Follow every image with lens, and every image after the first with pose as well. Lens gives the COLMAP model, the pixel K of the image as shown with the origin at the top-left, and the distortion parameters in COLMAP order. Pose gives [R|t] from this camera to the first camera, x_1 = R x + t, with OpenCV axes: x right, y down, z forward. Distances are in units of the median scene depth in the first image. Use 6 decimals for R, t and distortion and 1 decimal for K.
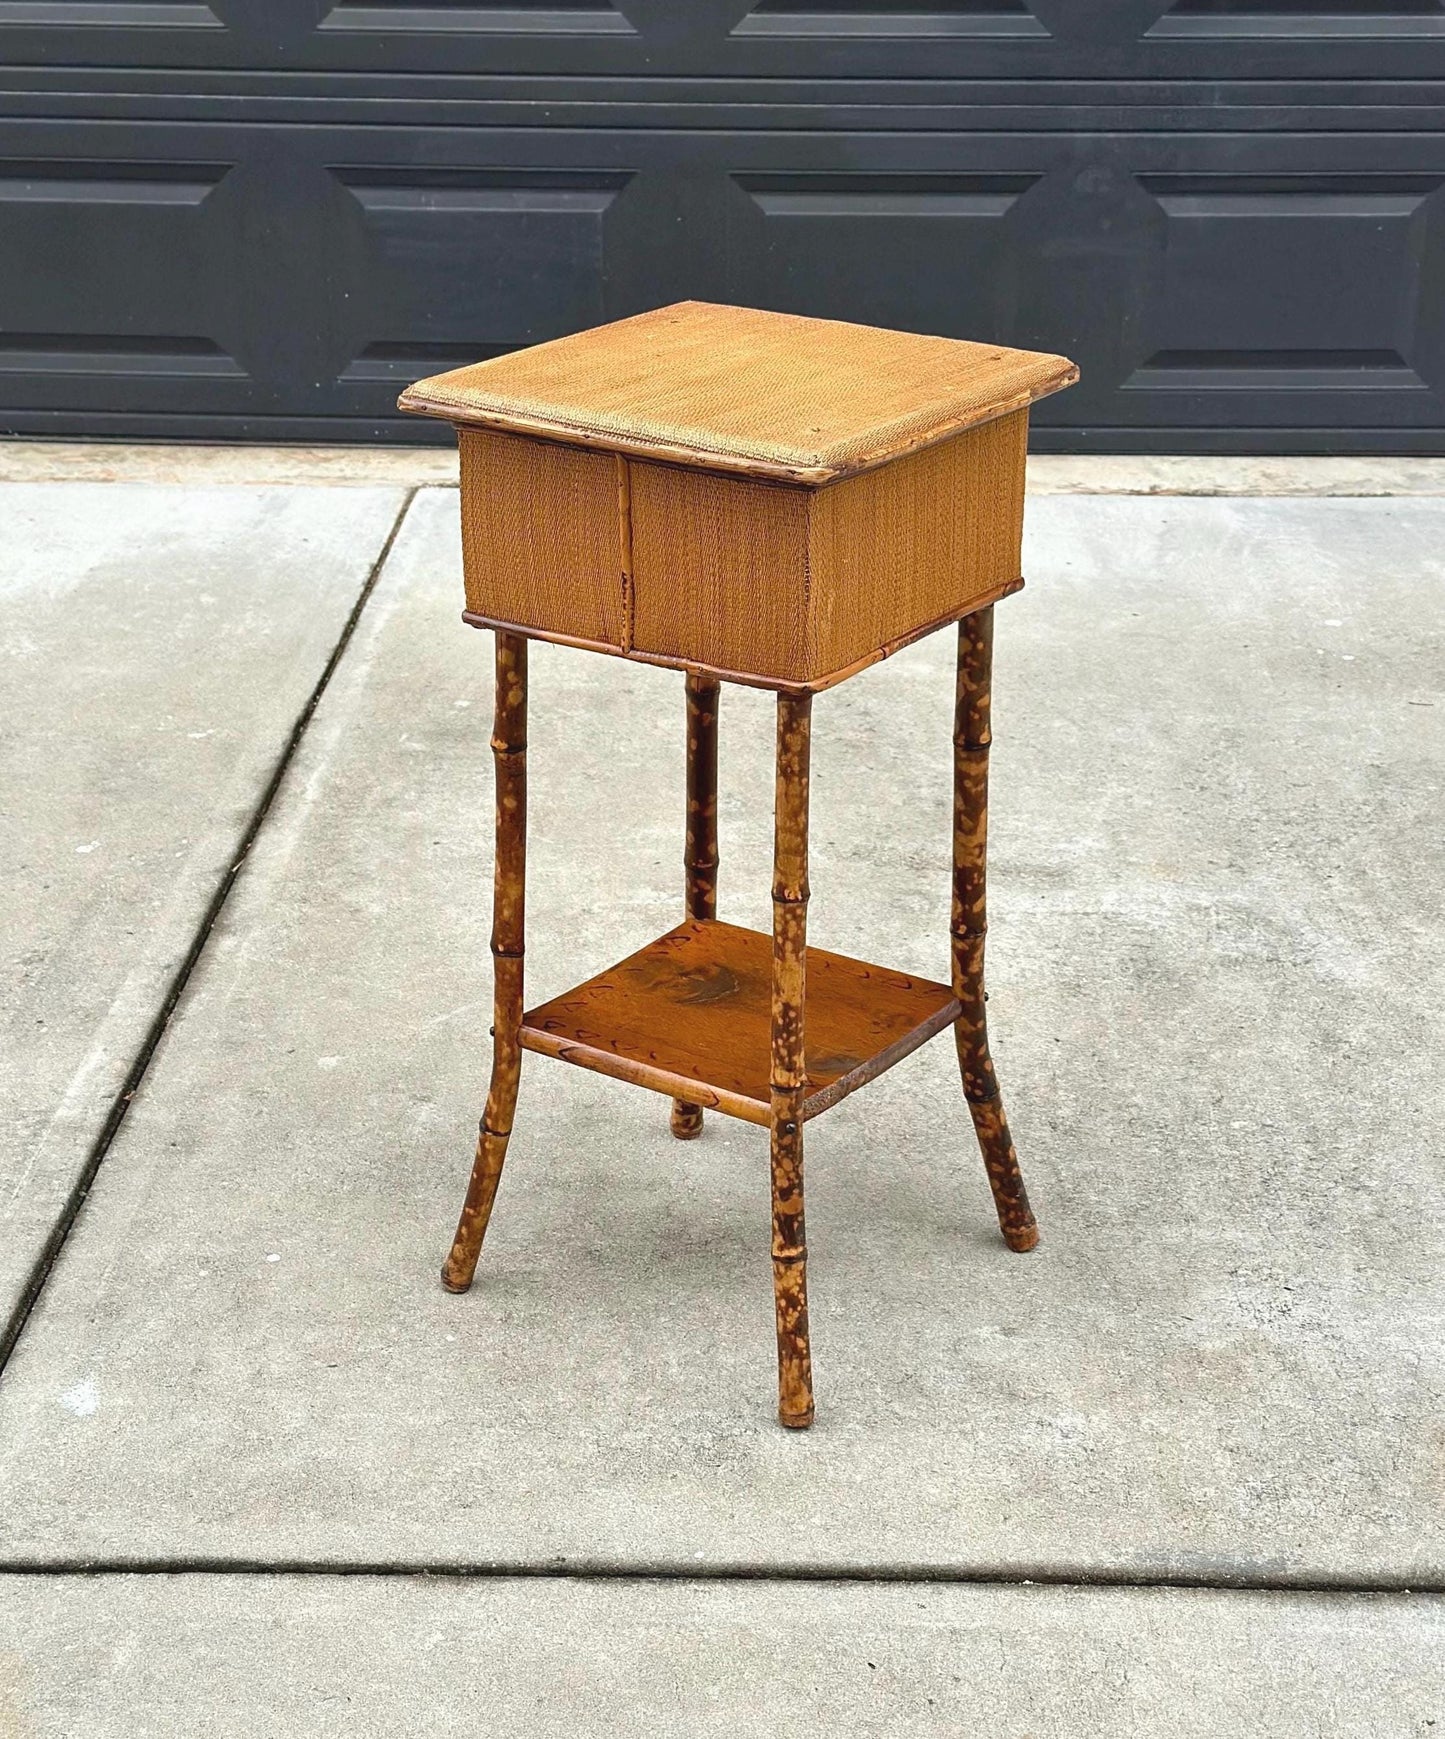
lens RADIAL K [[3049.2, 0, 733.2], [0, 3049.2, 995.9], [0, 0, 1]] dist [0.154420, 0.000000]
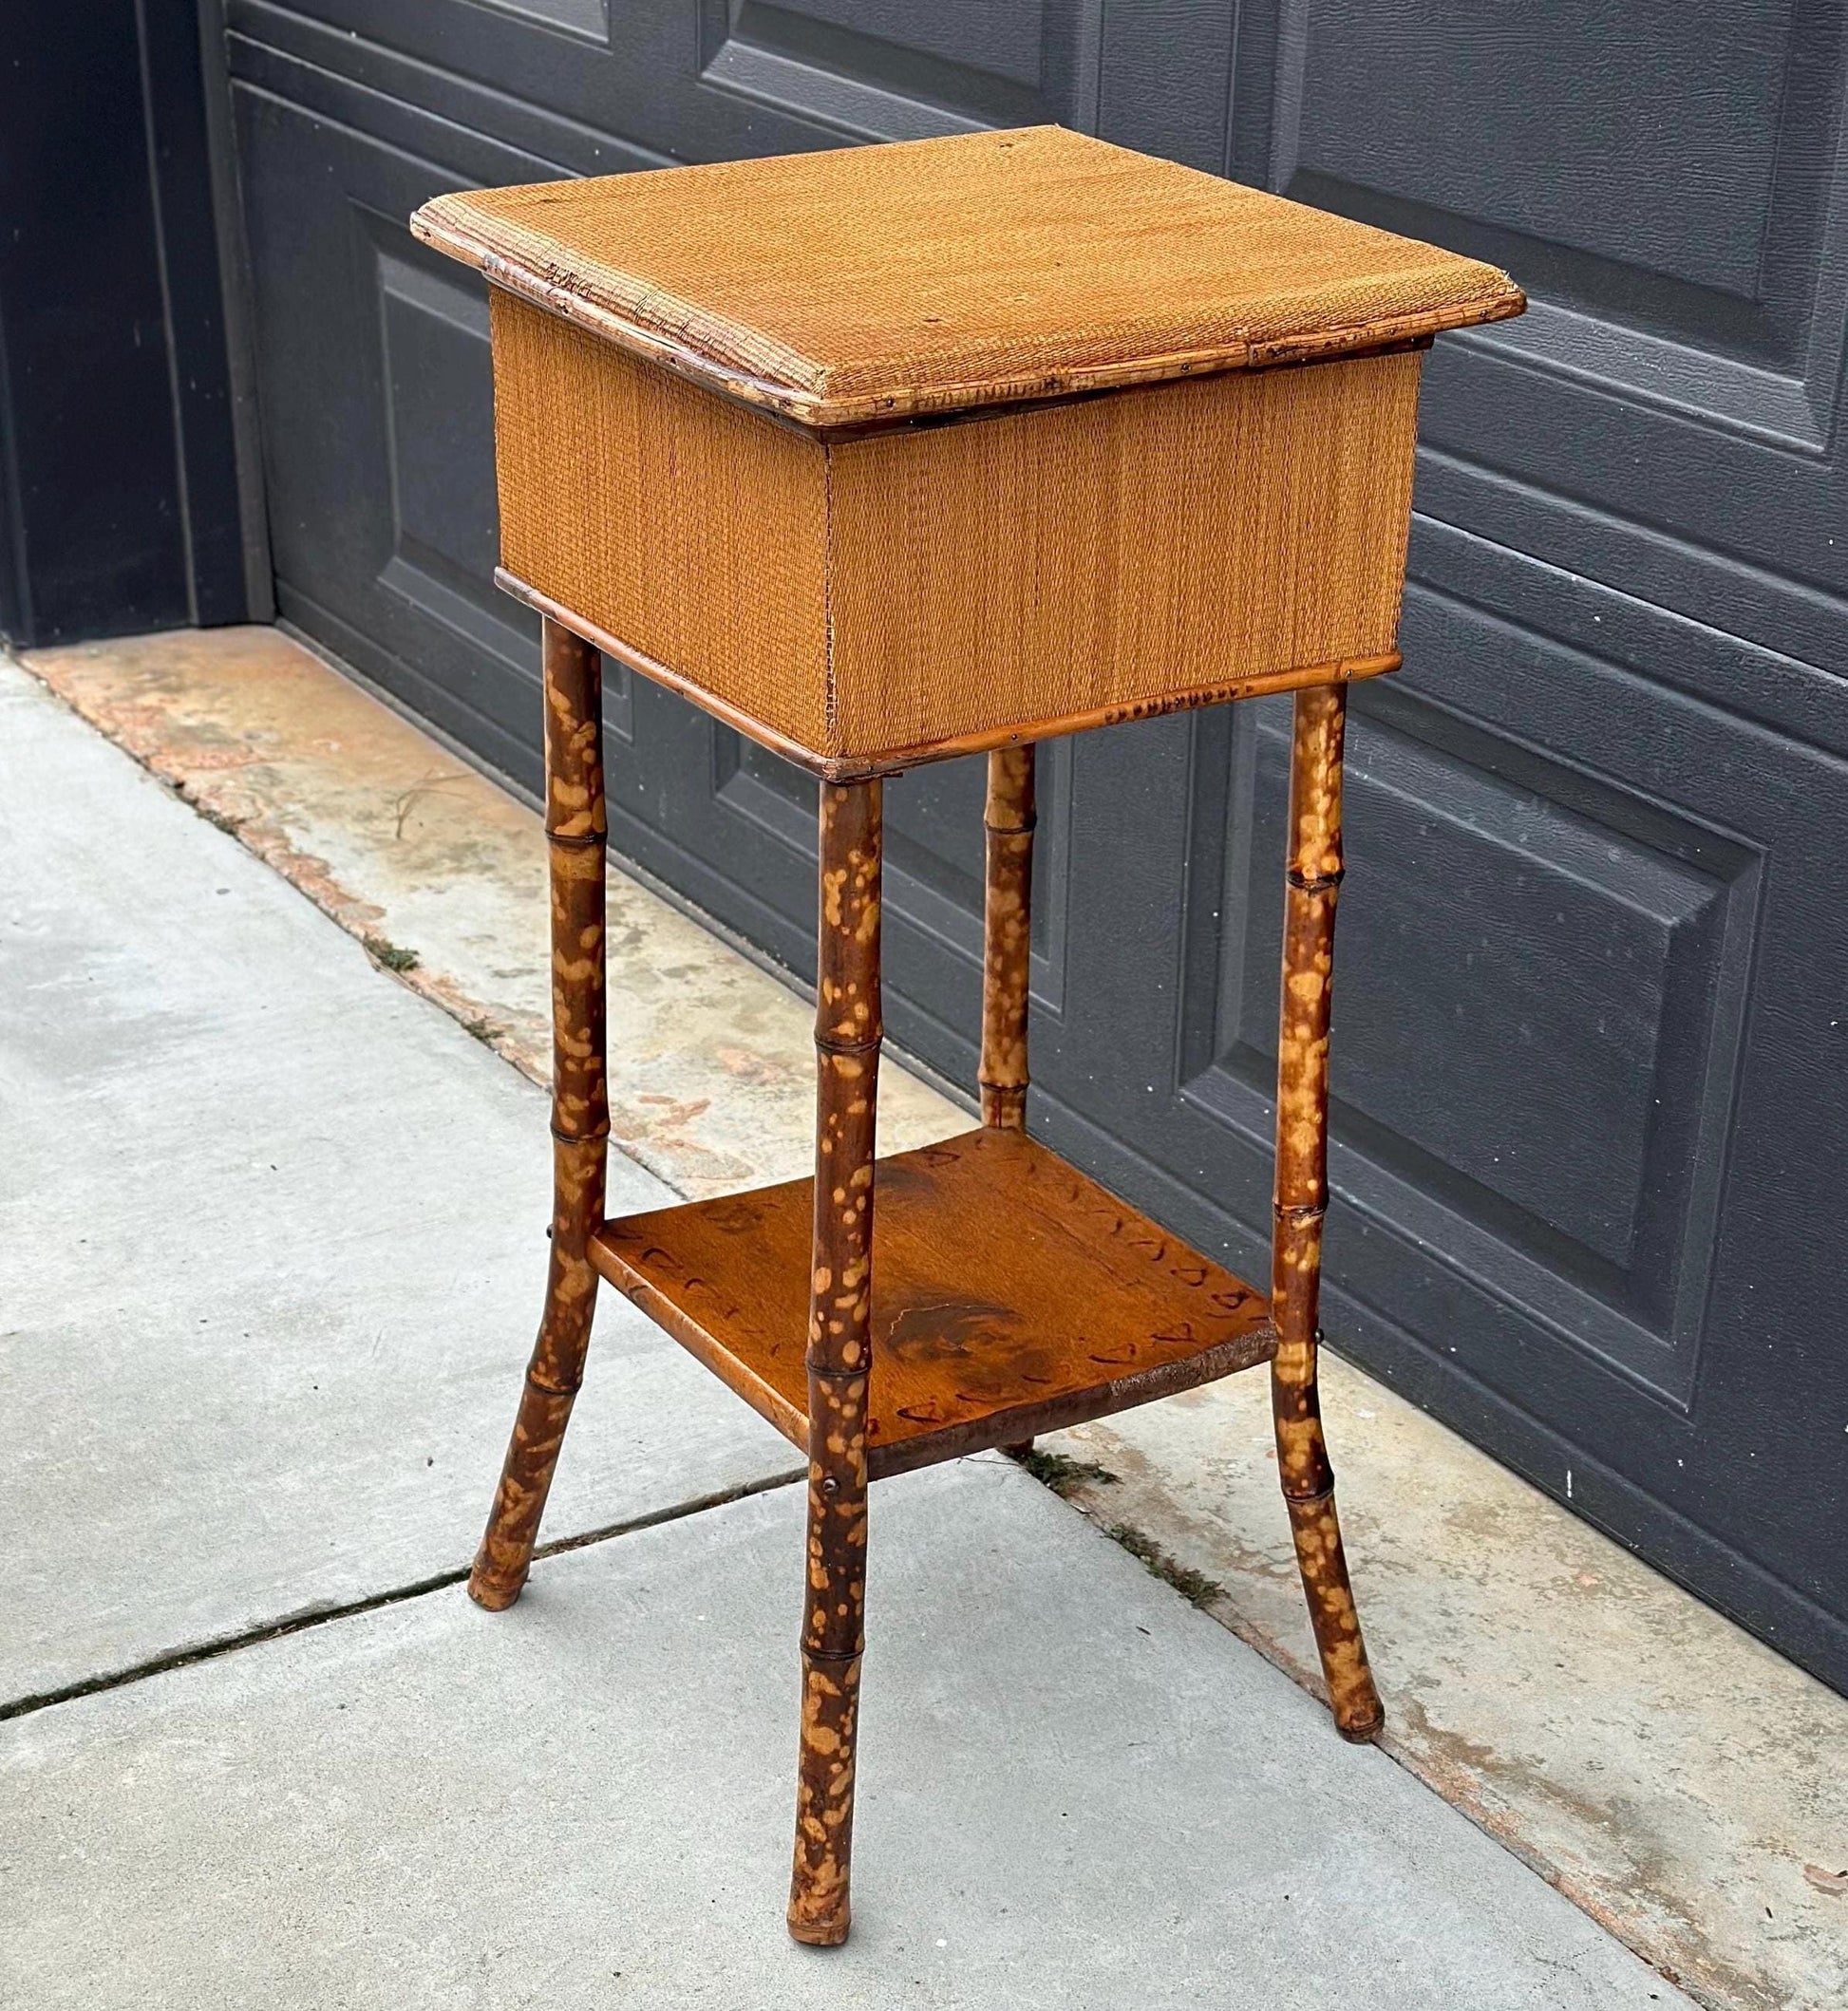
lens RADIAL K [[3733.7, 0, 949.6], [0, 3733.7, 1262.8], [0, 0, 1]] dist [0.162012, 0.000000]
pose [[0.543998, 0.386329, -0.744860, 0.241178], [-0.362872, 0.908716, 0.206296, -0.284241], [0.756564, 0.158064, 0.634528, 0.702020]]
